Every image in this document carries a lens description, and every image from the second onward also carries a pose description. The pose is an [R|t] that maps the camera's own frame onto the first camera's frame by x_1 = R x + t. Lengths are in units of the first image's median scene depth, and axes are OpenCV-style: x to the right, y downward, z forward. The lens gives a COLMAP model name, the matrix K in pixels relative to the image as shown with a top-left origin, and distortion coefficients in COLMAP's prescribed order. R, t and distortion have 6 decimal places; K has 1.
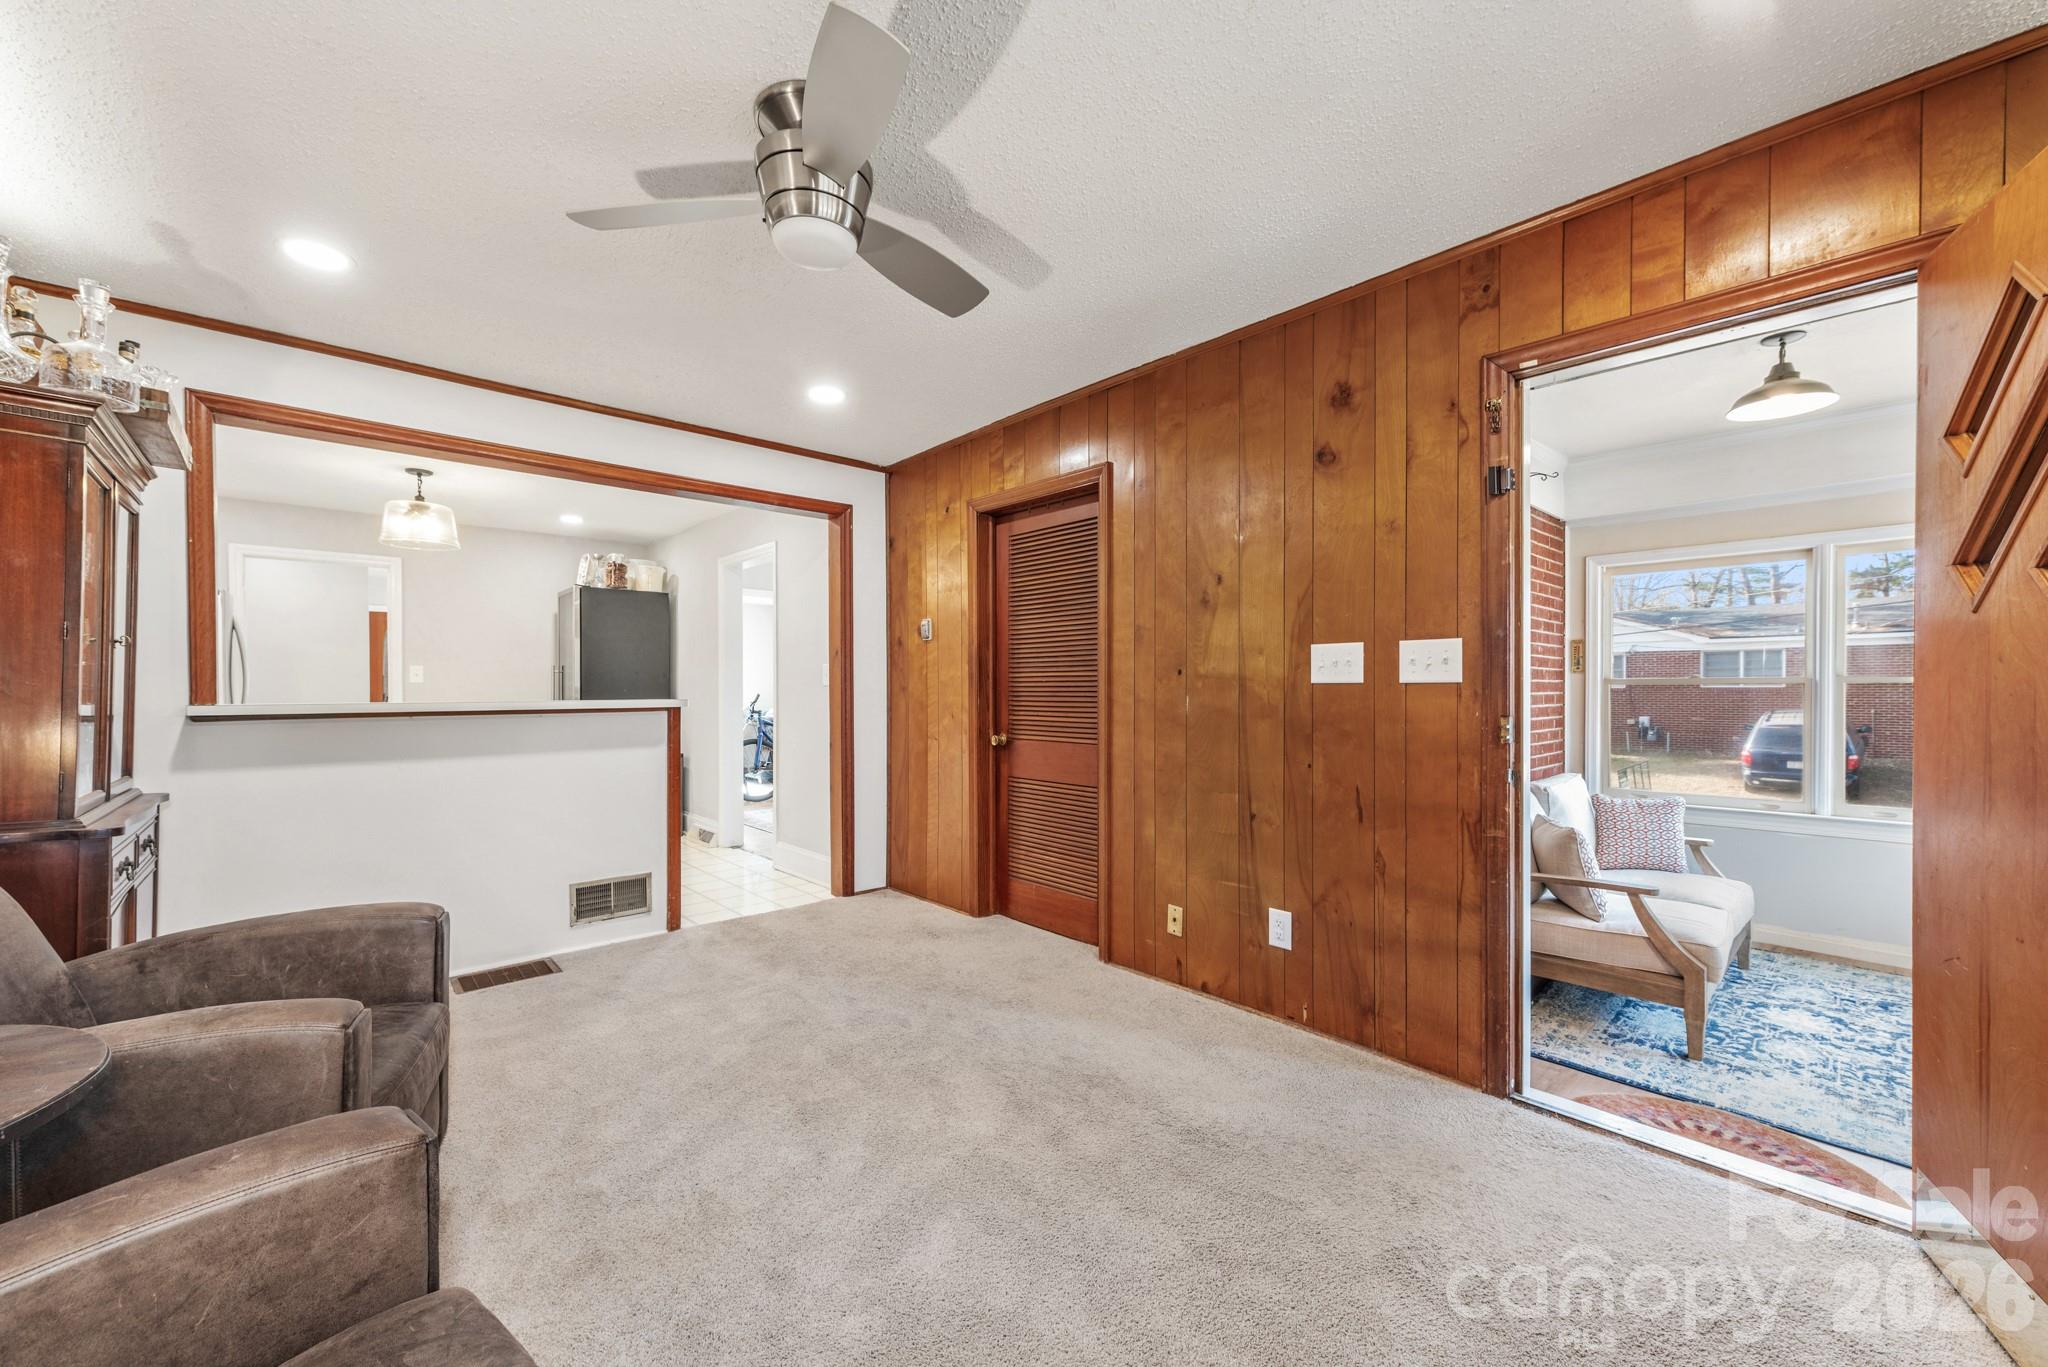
lens RADIAL K [[802.3, 0, 1038.8], [0, 802.3, 677.4], [0, 0, 1]] dist [0.002072, -0.000150]
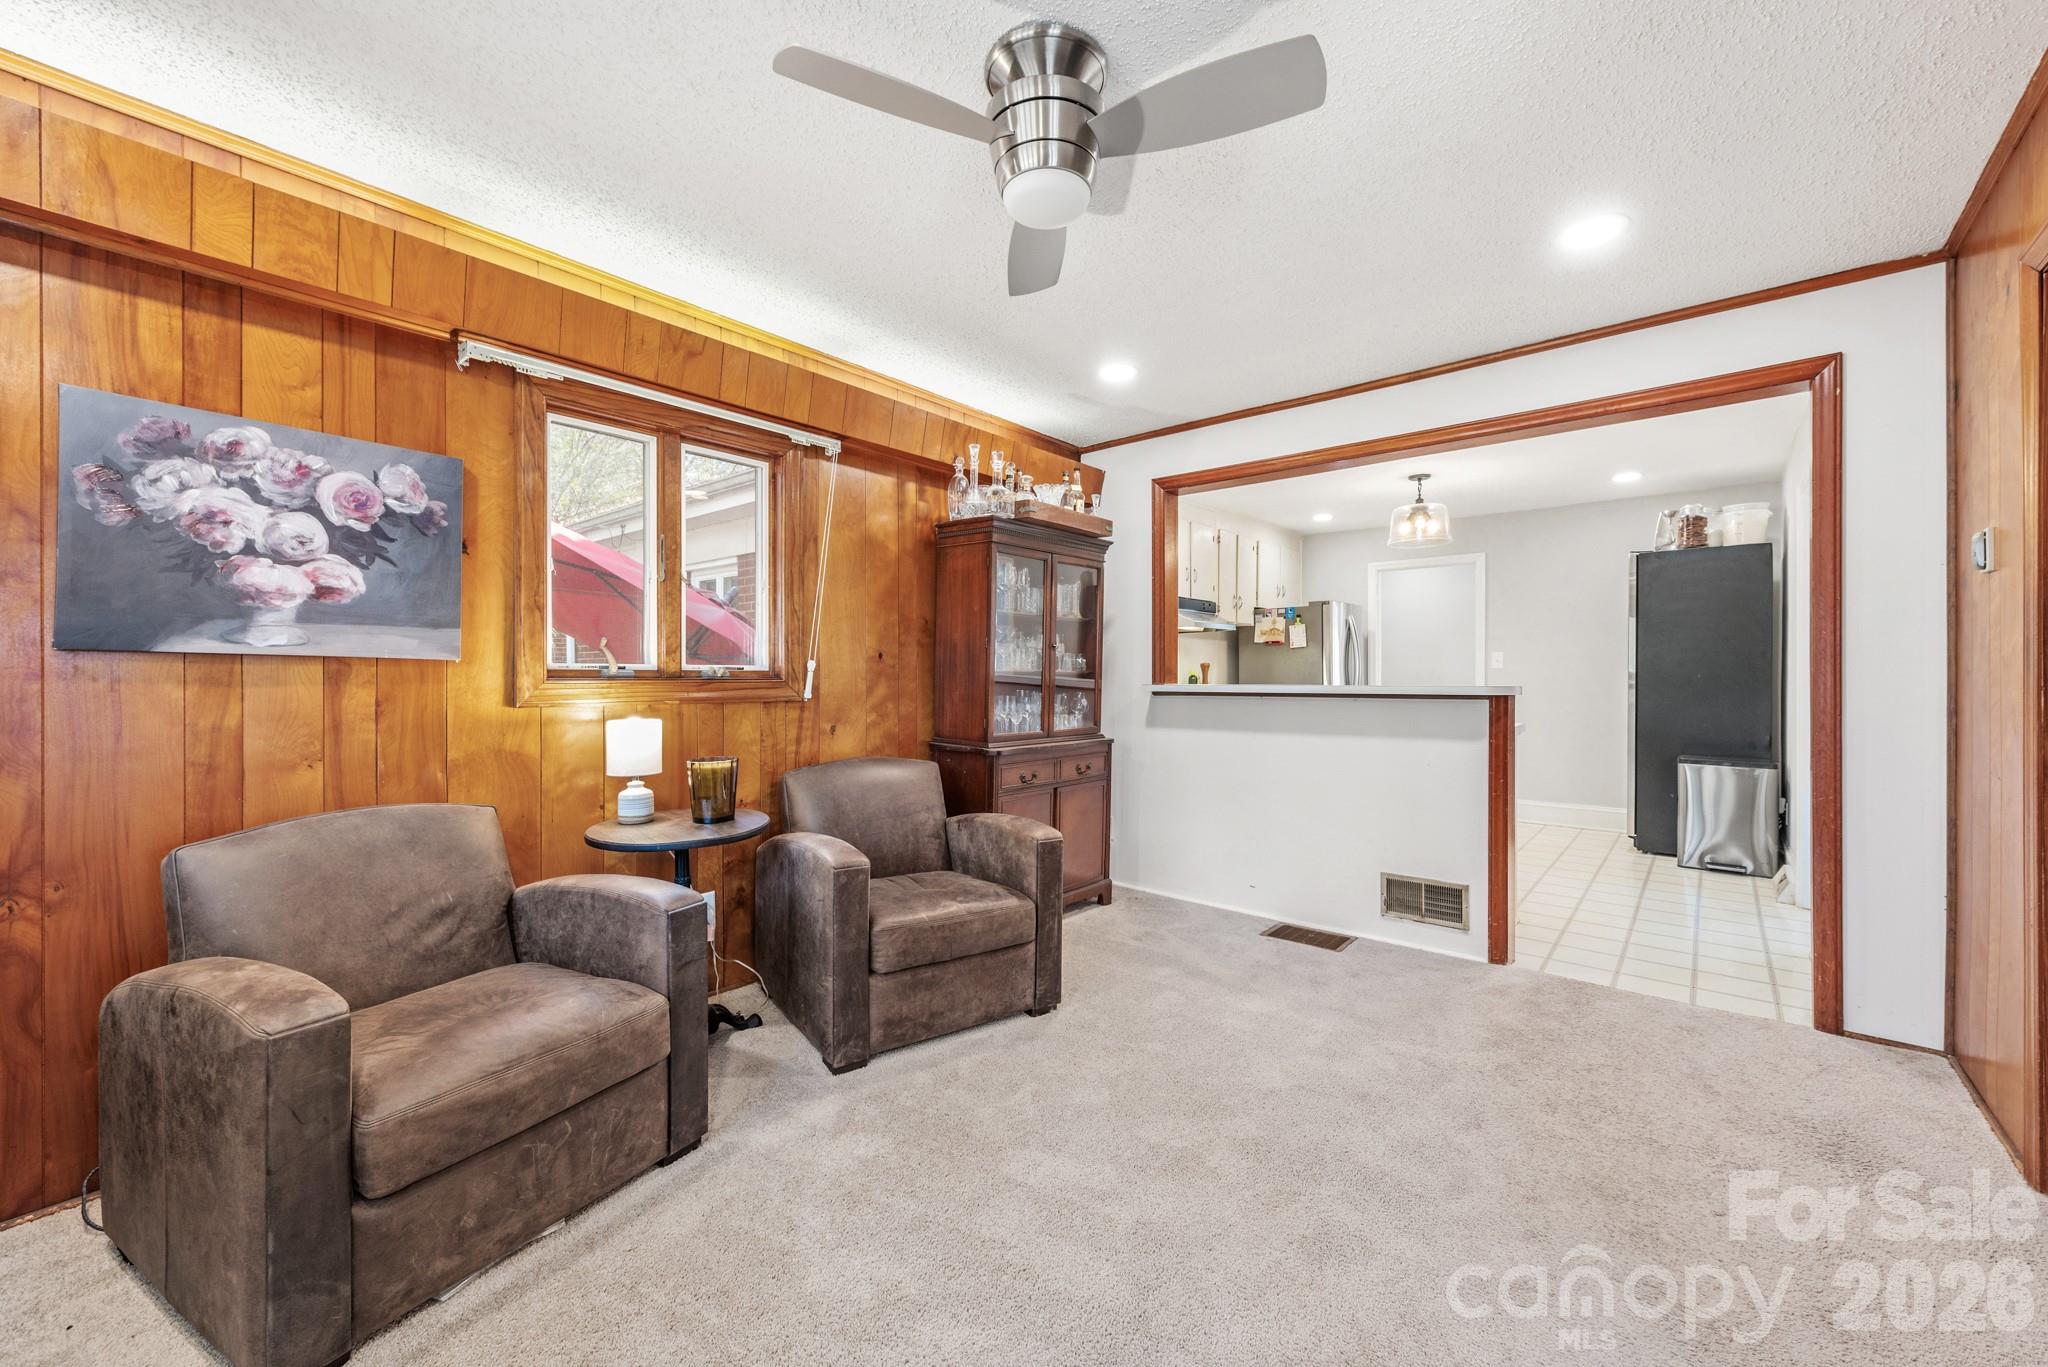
lens RADIAL K [[802.3, 0, 1038.8], [0, 802.3, 677.4], [0, 0, 1]] dist [0.002072, -0.000150]
pose [[0.100591, 0.004017, -0.994920, 0.331170], [0.016379, 0.999850, 0.005693, 0.003757], [0.994793, -0.016869, 0.100510, 0.446880]]
